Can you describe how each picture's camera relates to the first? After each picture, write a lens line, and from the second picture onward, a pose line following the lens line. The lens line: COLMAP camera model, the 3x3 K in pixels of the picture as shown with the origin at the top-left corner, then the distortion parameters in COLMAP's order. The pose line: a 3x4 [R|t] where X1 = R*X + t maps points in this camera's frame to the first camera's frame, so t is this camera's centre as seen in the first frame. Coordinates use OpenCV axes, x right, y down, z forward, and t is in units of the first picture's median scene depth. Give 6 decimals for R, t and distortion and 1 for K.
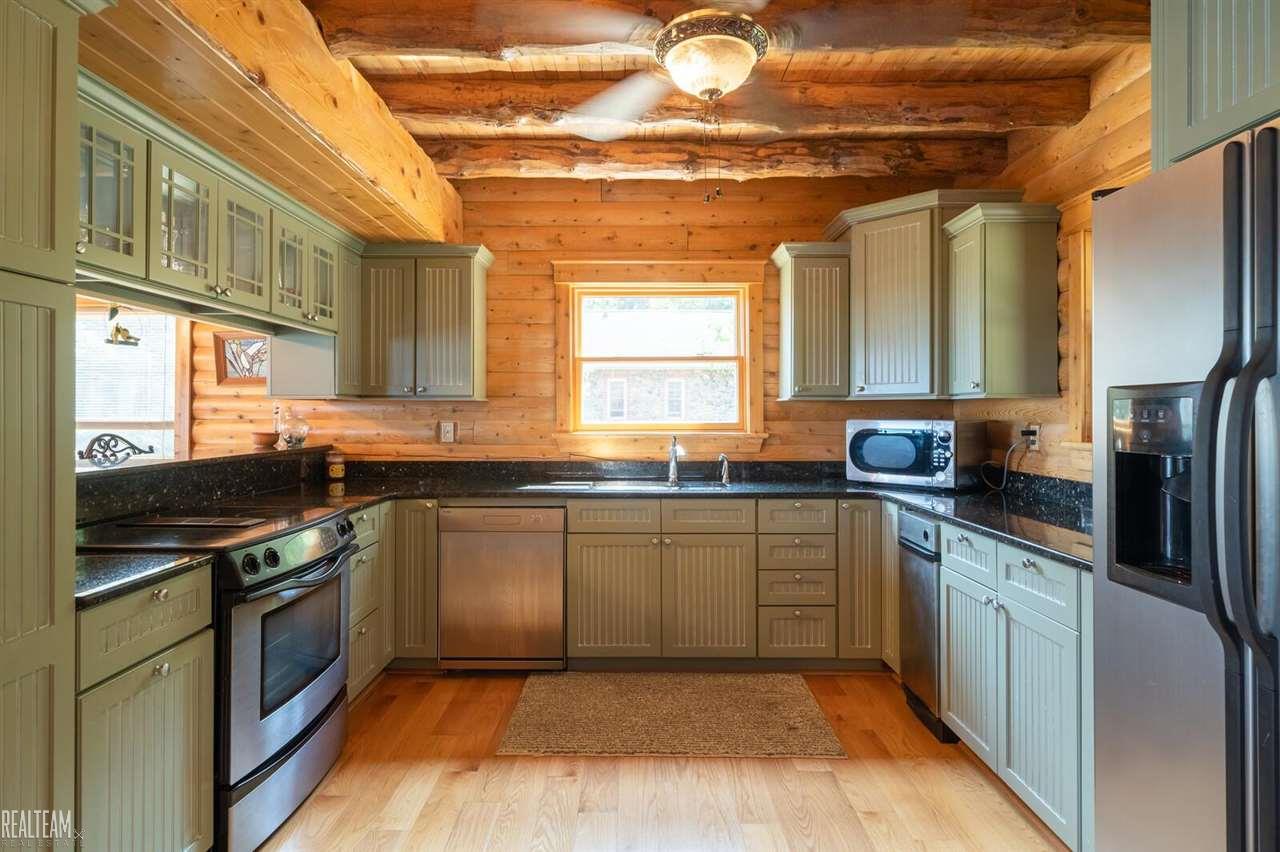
lens RADIAL K [[670.1, 0, 638.3], [0, 670.1, 413.2], [0, 0, 1]] dist [0.000436, 0.000142]
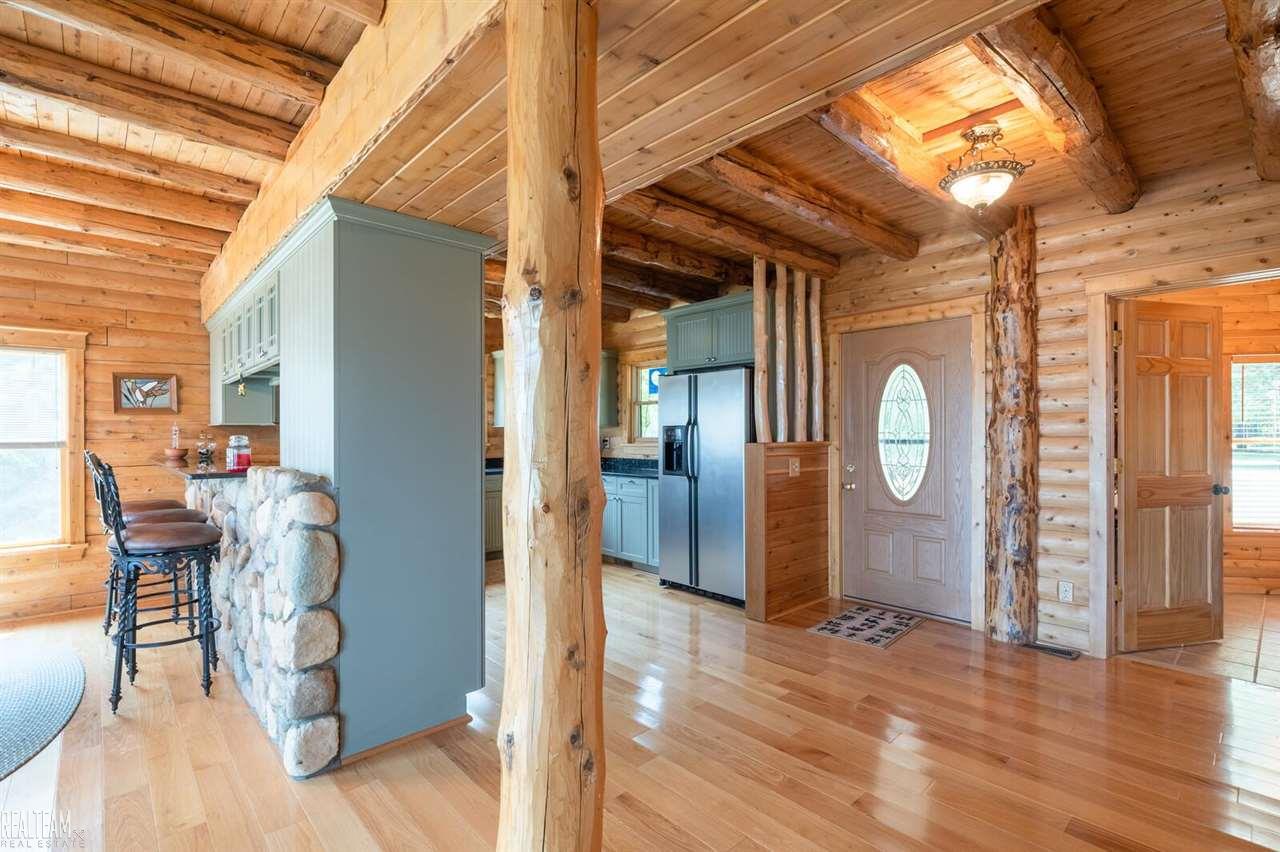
lens RADIAL K [[621.1, 0, 630.8], [0, 621.1, 435.5], [0, 0, 1]] dist [0.004741, -0.000431]
pose [[0.722988, -0.006213, 0.690833, -0.751556], [0.002840, 0.999978, 0.006021, -0.003034], [-0.690855, -0.002391, 0.722990, -0.579190]]
